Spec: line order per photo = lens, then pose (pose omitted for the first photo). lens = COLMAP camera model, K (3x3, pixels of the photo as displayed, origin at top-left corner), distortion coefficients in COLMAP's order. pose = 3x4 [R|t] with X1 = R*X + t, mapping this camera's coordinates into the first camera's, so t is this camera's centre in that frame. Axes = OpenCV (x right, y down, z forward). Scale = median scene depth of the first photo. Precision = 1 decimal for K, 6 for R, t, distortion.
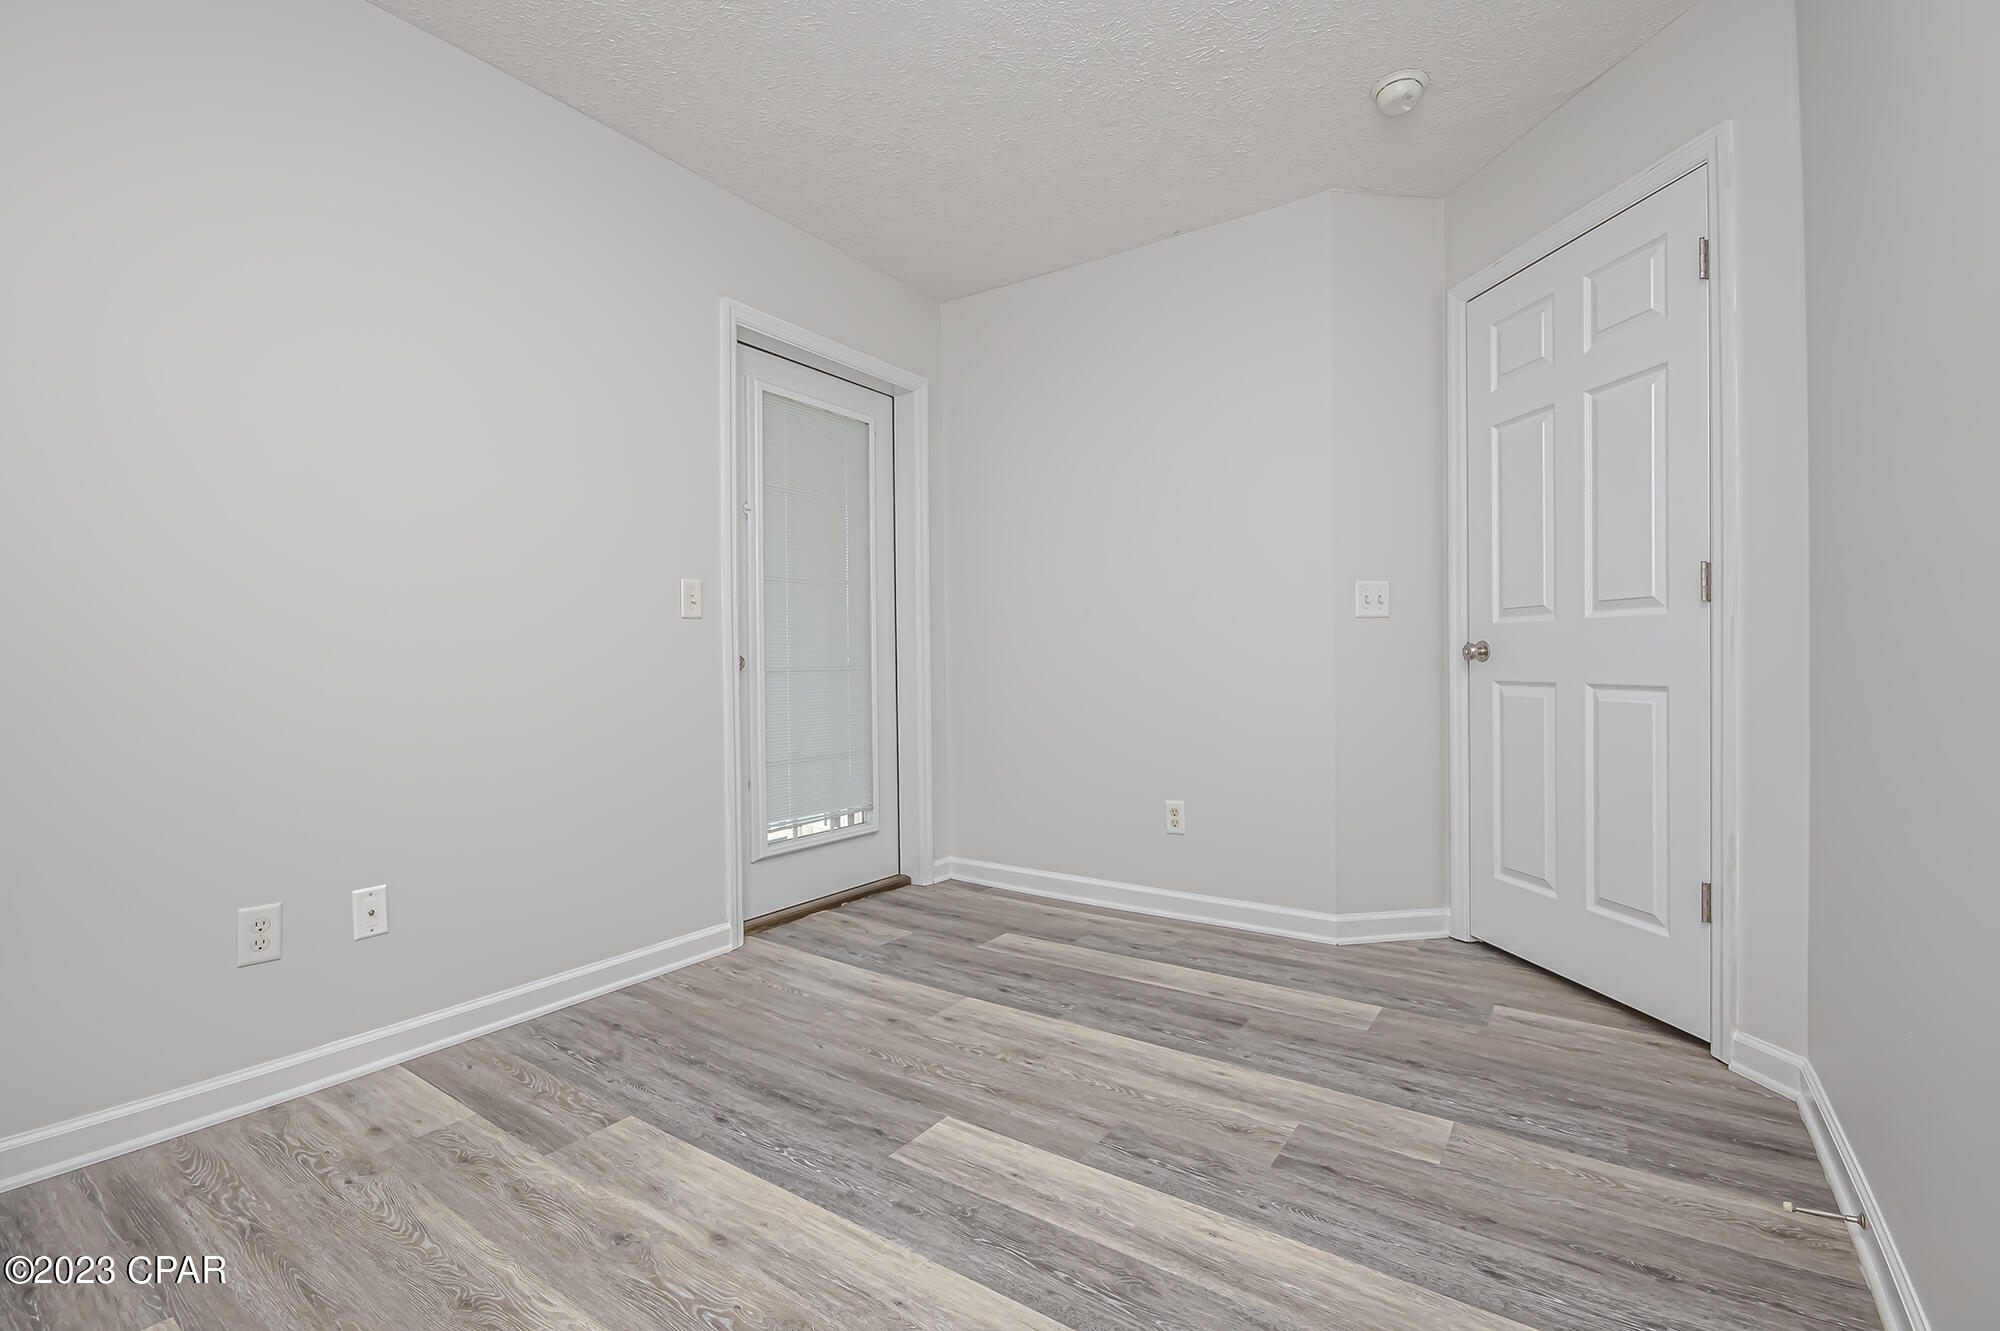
lens RADIAL K [[877.7, 0, 1007.9], [0, 877.7, 659.5], [0, 0, 1]] dist [-0.003700, -0.003380]
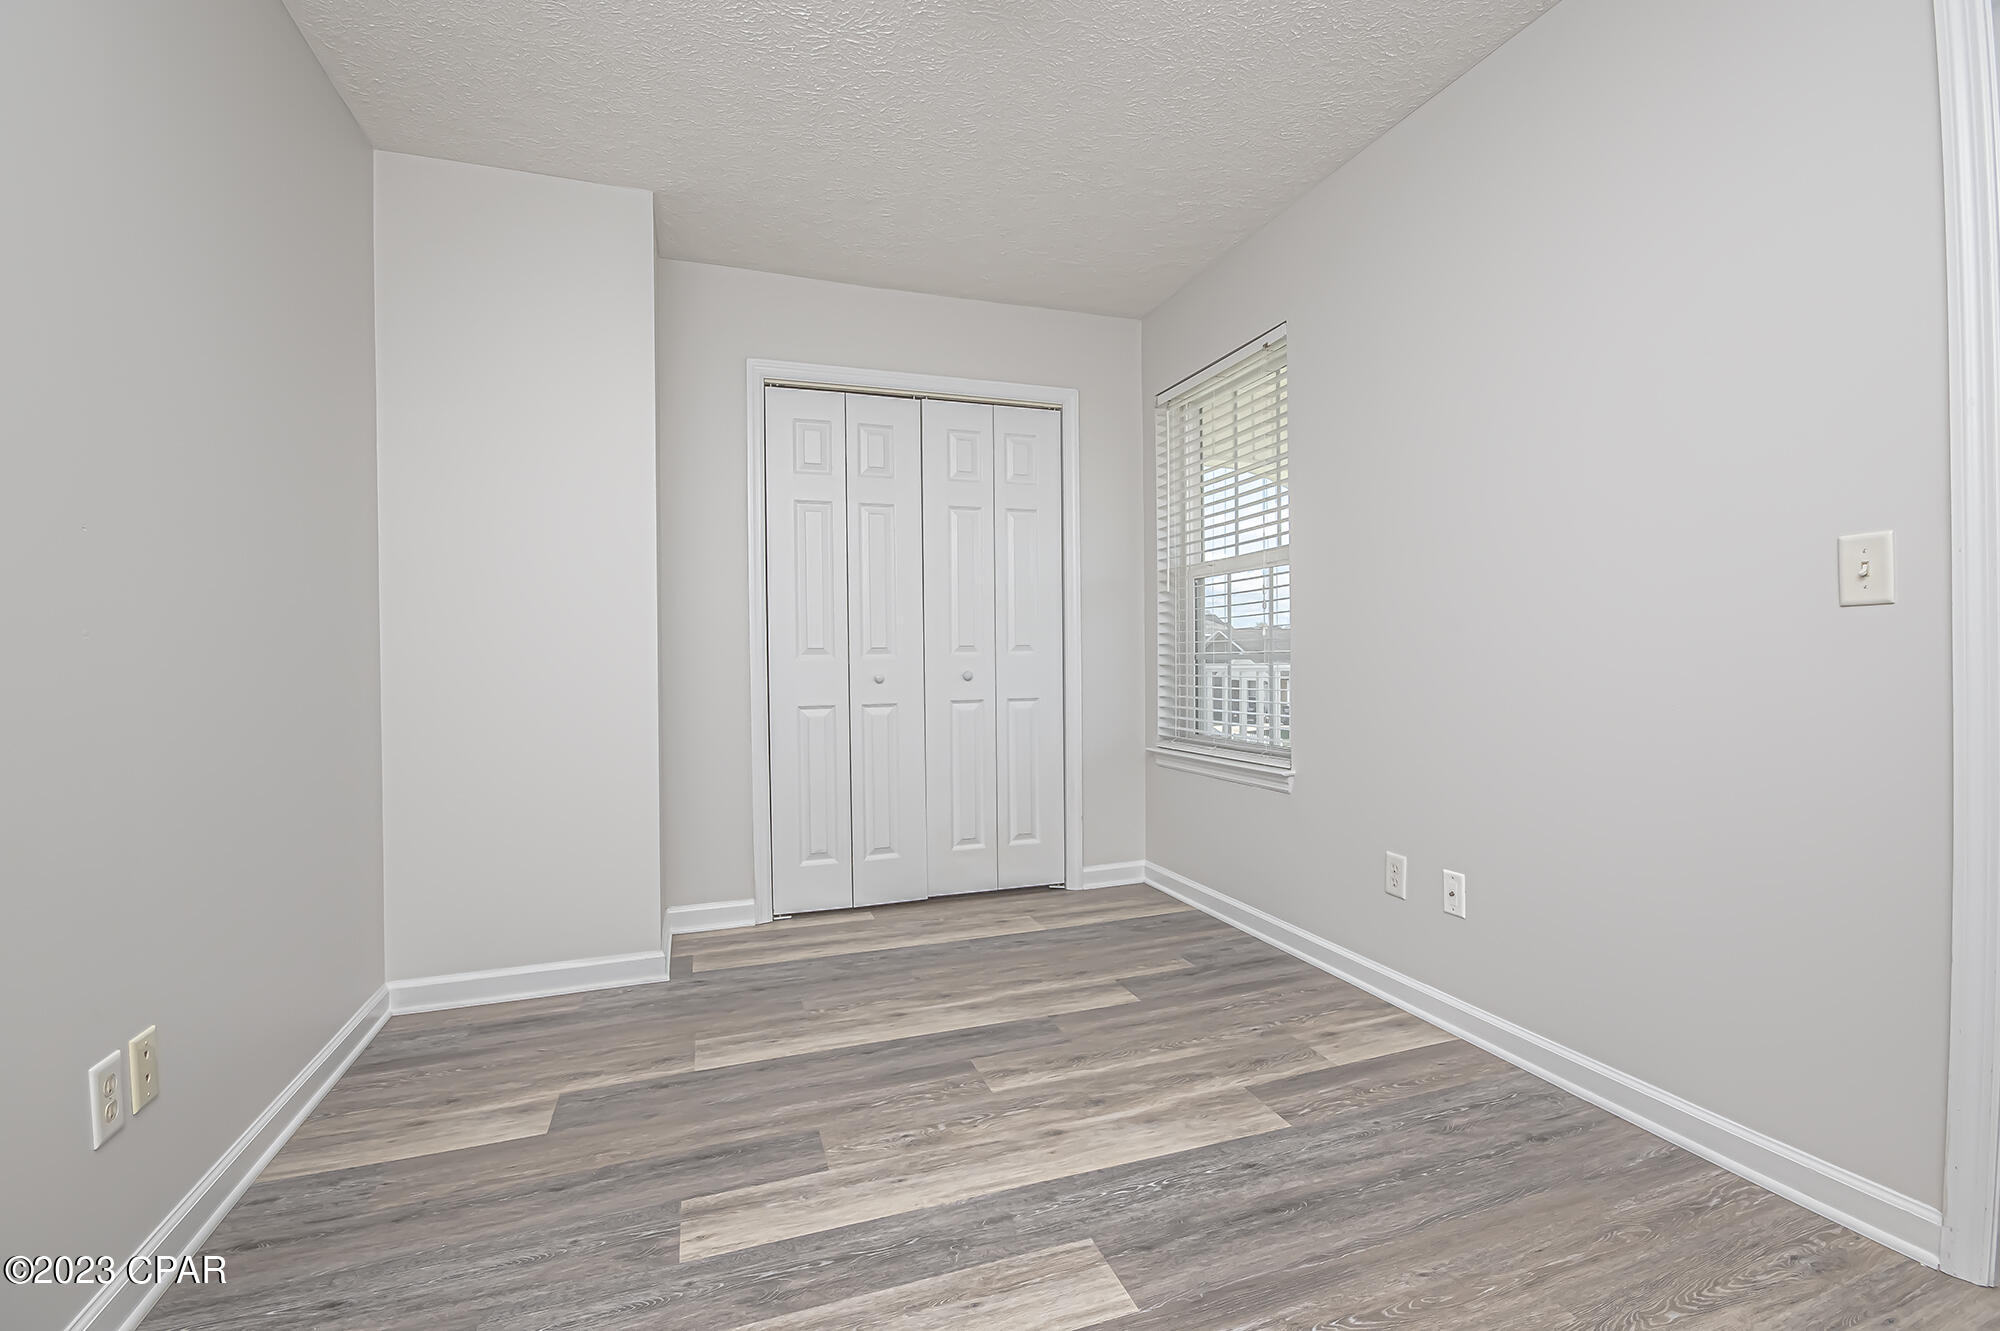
lens RADIAL K [[877.7, 0, 1022.7], [0, 877.7, 667.7], [0, 0, 1]] dist [-0.003700, -0.003380]
pose [[-0.578790, 0.028836, -0.814967, 0.637704], [0.016923, 0.999584, 0.023350, -0.050987], [0.815301, -0.000277, -0.579037, 1.483067]]
